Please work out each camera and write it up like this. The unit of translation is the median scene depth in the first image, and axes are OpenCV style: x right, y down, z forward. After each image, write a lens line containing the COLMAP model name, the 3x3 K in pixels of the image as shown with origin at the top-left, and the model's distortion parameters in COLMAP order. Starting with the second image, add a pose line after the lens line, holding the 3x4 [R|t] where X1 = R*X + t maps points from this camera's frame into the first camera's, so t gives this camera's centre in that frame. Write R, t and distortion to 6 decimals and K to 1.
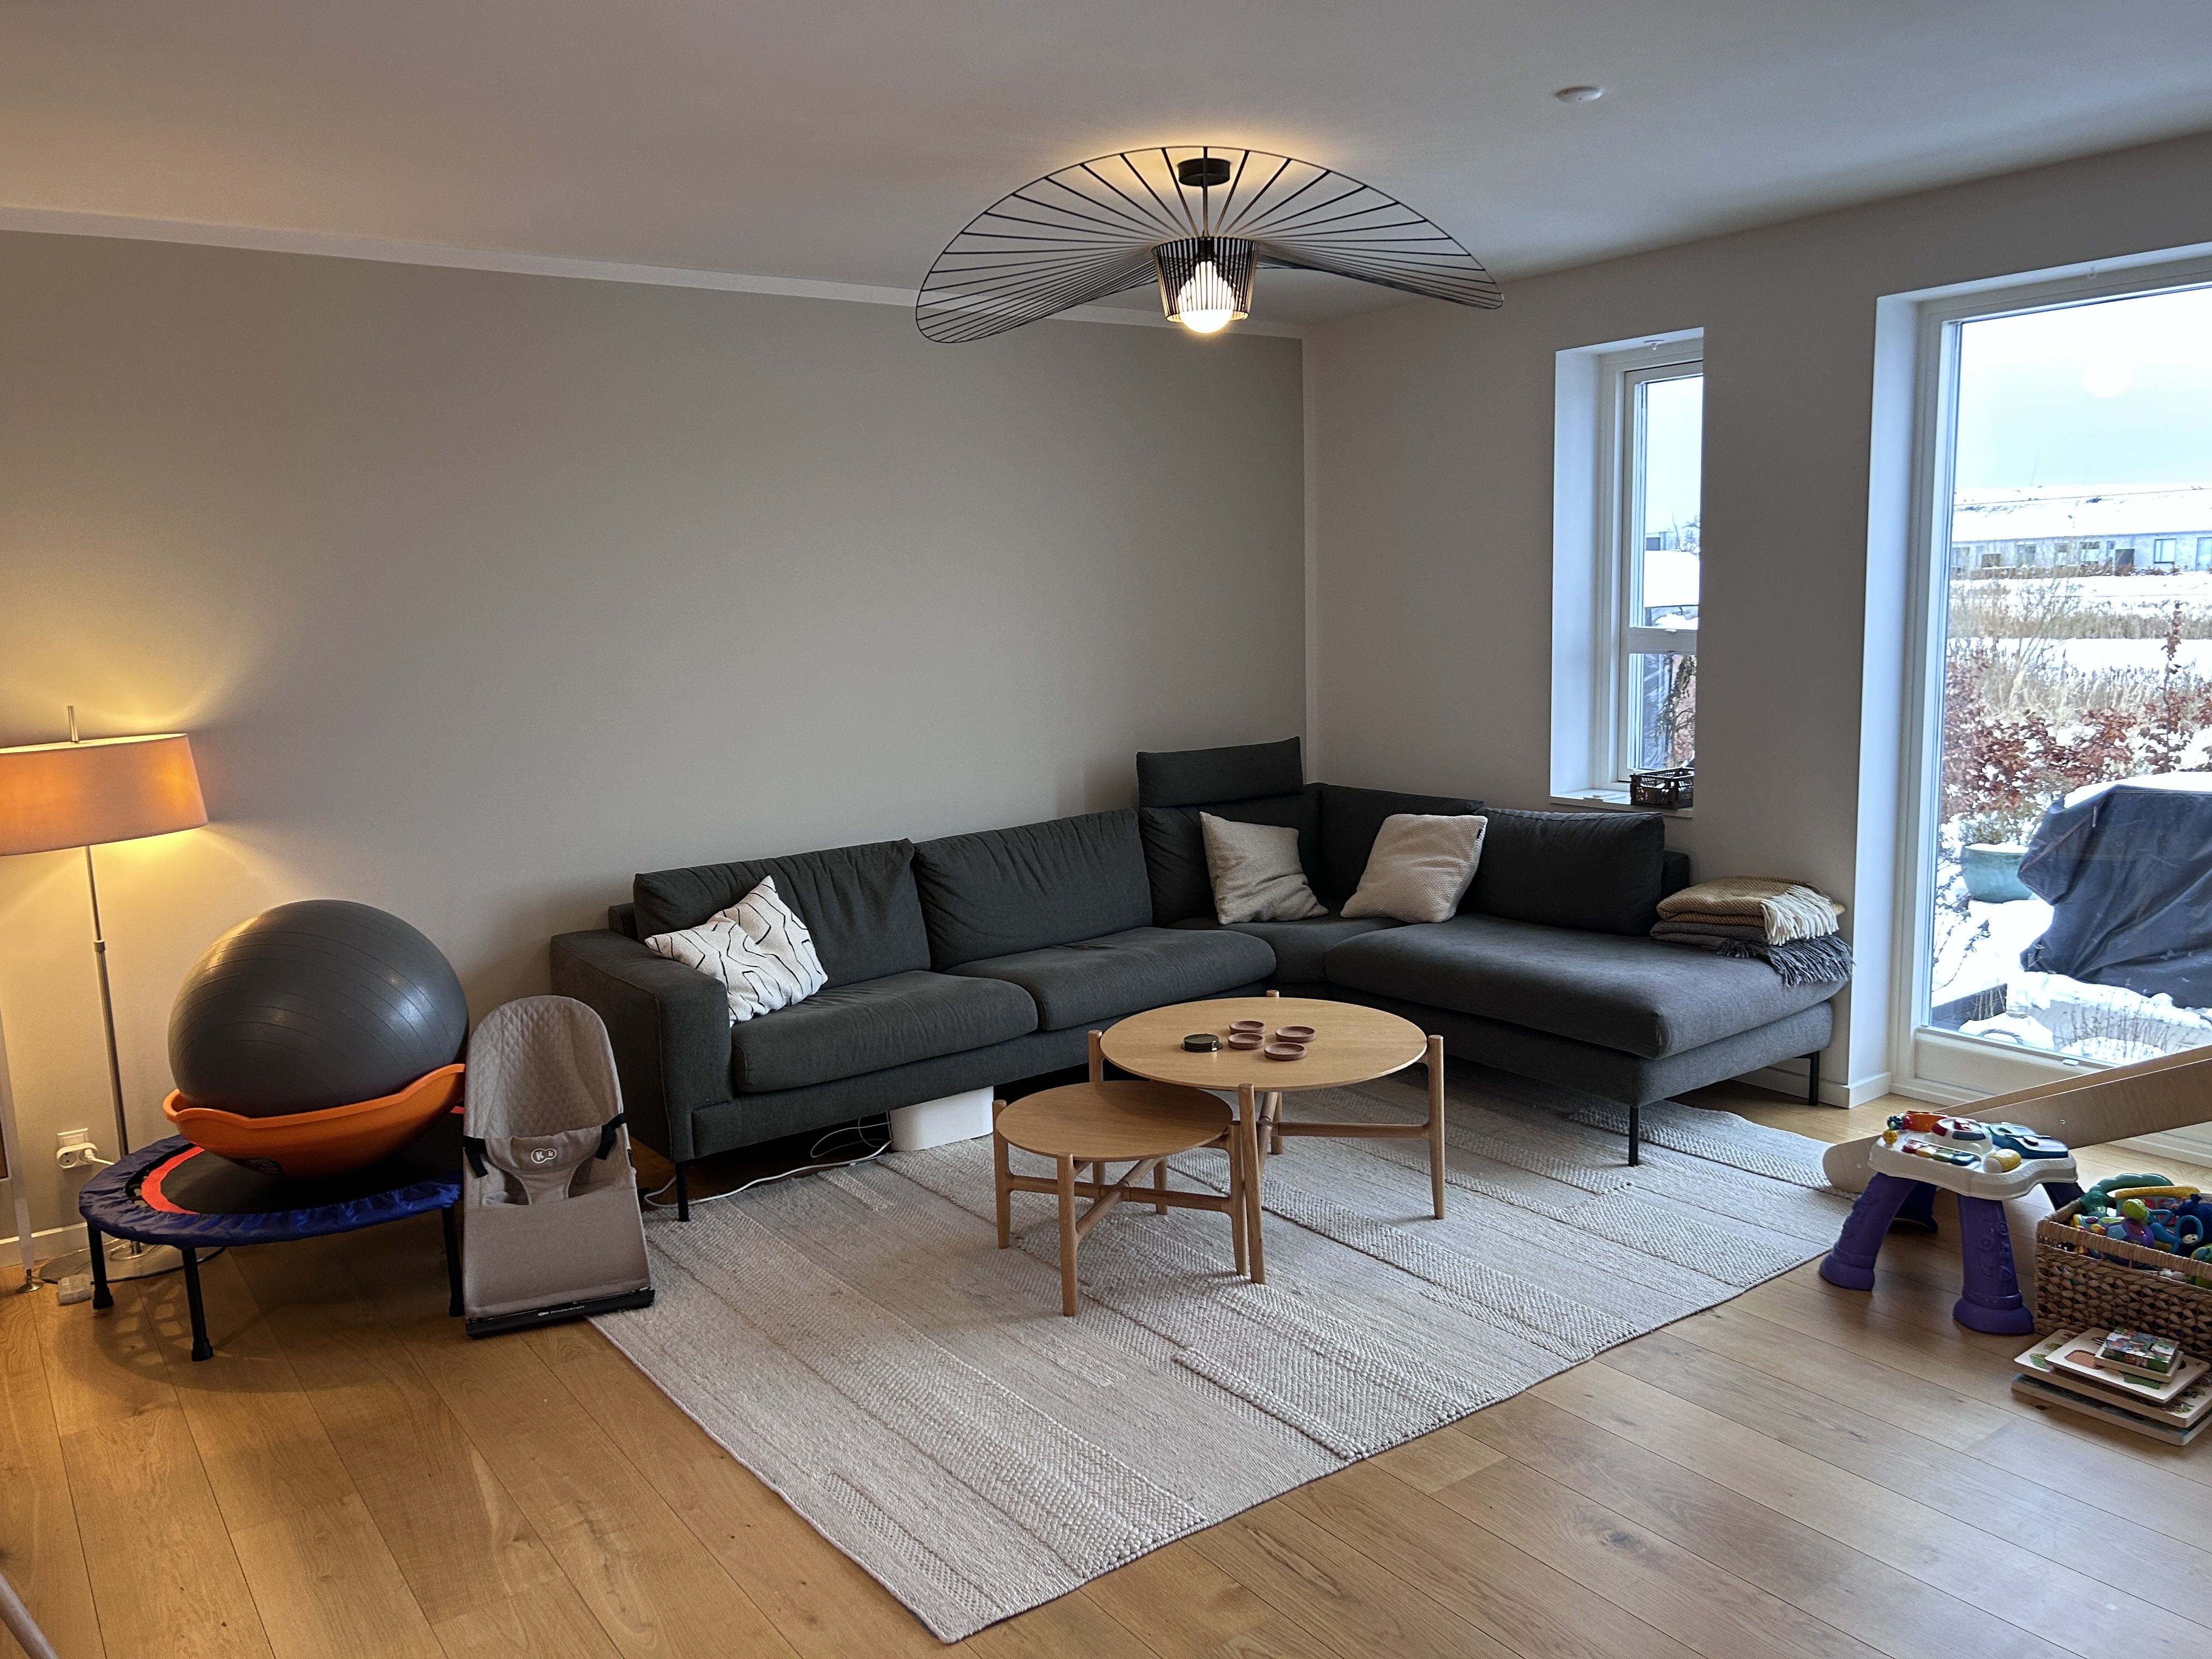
lens RADIAL K [[1707.2, 0, 1106.0], [0, 1707.2, 829.5], [0, 0, 1]] dist [0.069848, -0.085735]
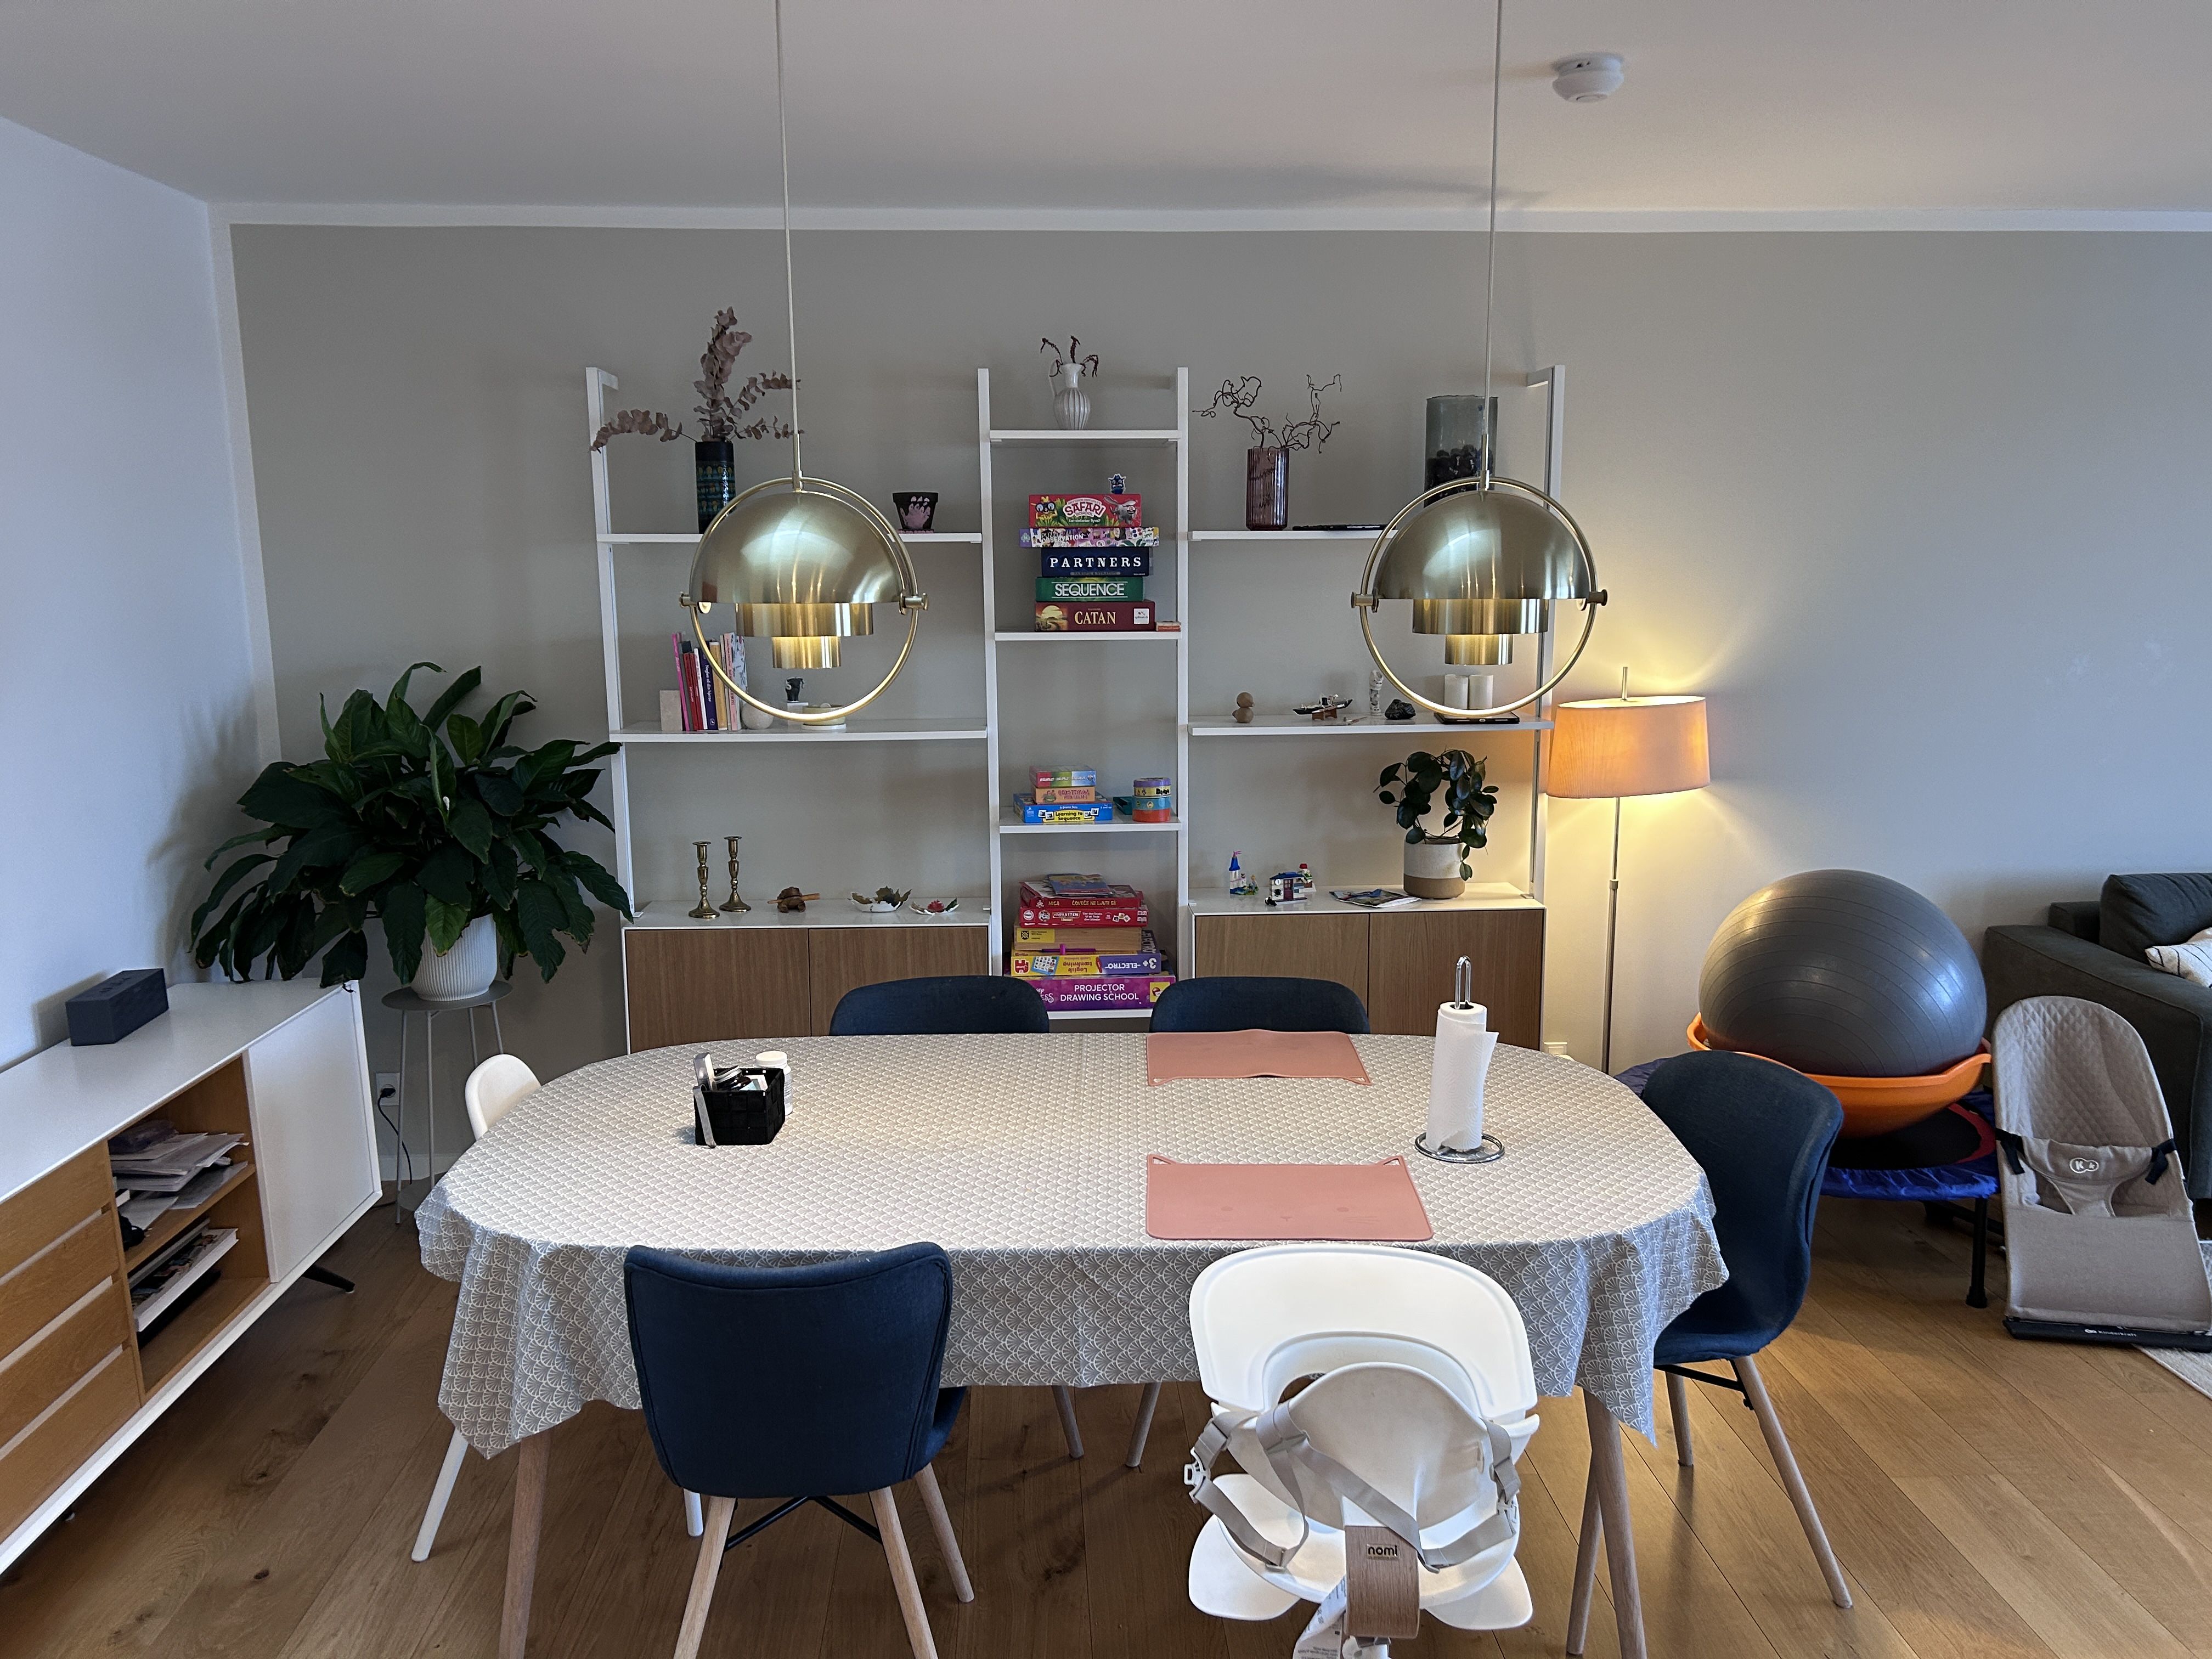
lens RADIAL K [[1707.2, 0, 1106.0], [0, 1707.2, 829.5], [0, 0, 1]] dist [0.069848, -0.085735]
pose [[0.835642, 0.114412, -0.537227, -0.284153], [-0.098787, 0.993422, 0.057906, 0.001342], [0.540318, 0.004682, 0.841448, -0.104786]]
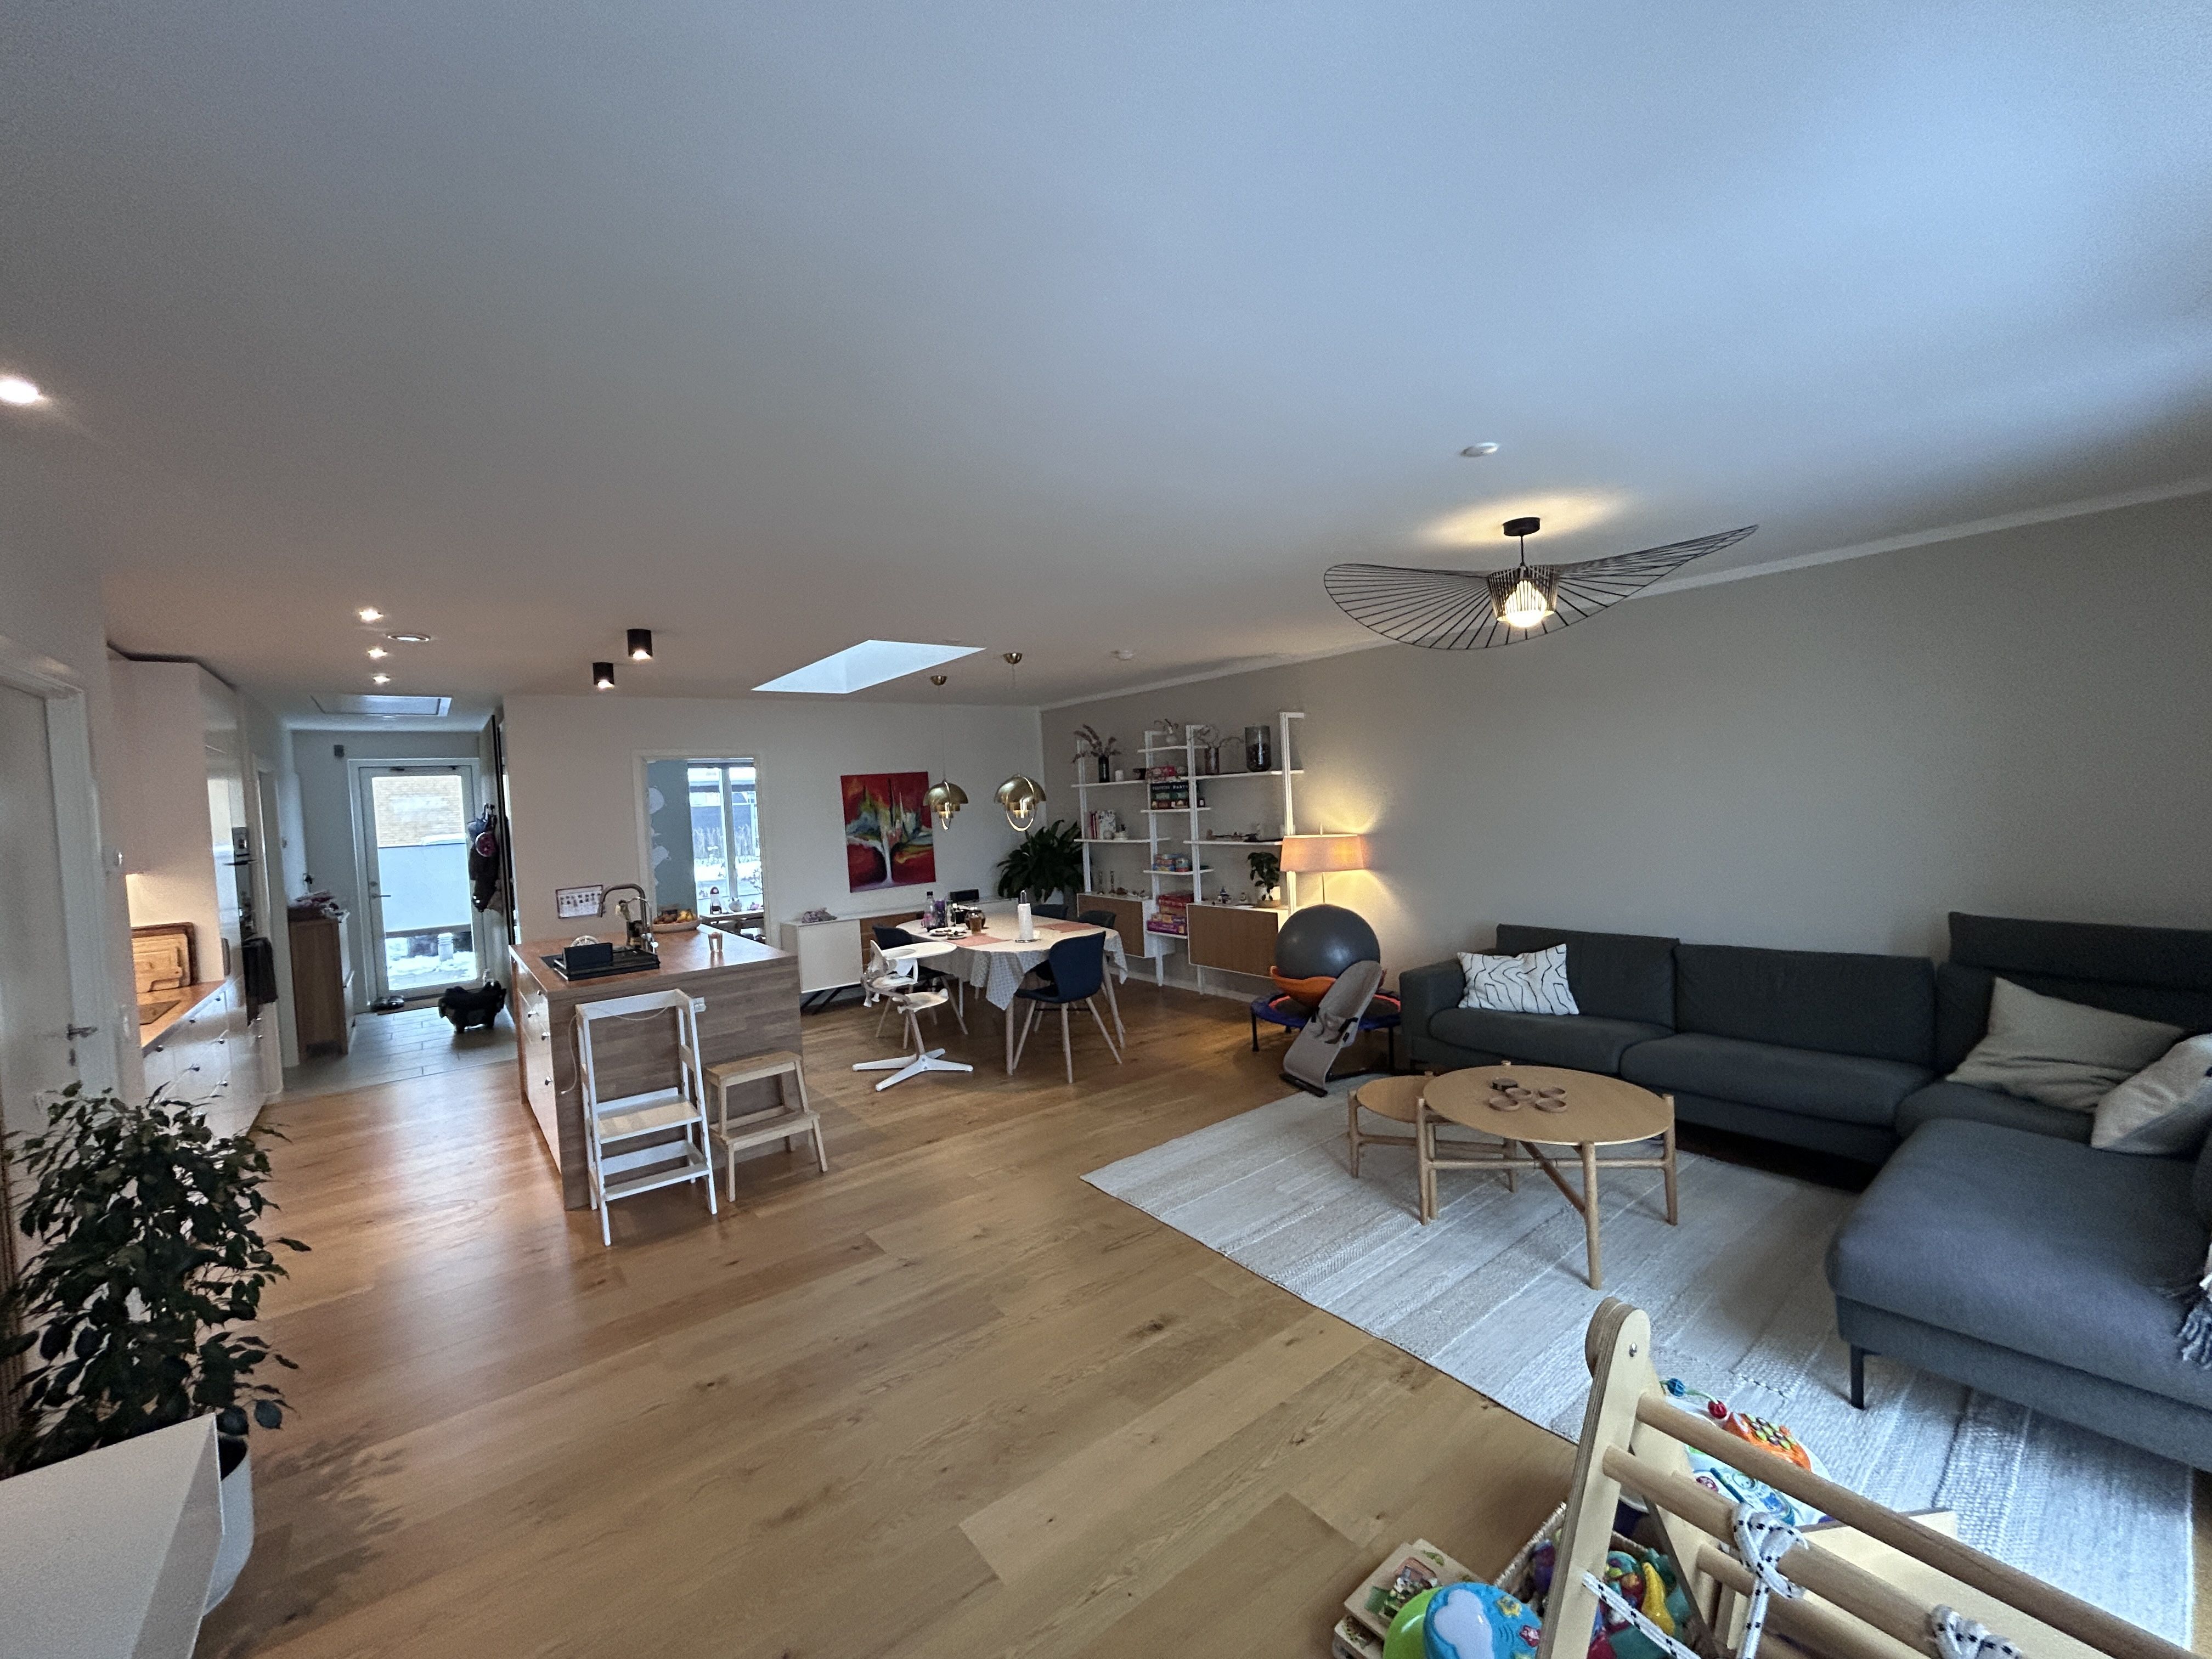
lens RADIAL K [[897.3, 0, 1106.0], [0, 897.3, 829.5], [0, 0, 1]] dist [-0.000368, -0.000049]
pose [[0.036081, 0.068853, -0.996974, 0.867050], [-0.098183, 0.993042, 0.065028, -0.124161], [0.994514, 0.095539, 0.042590, 0.610274]]
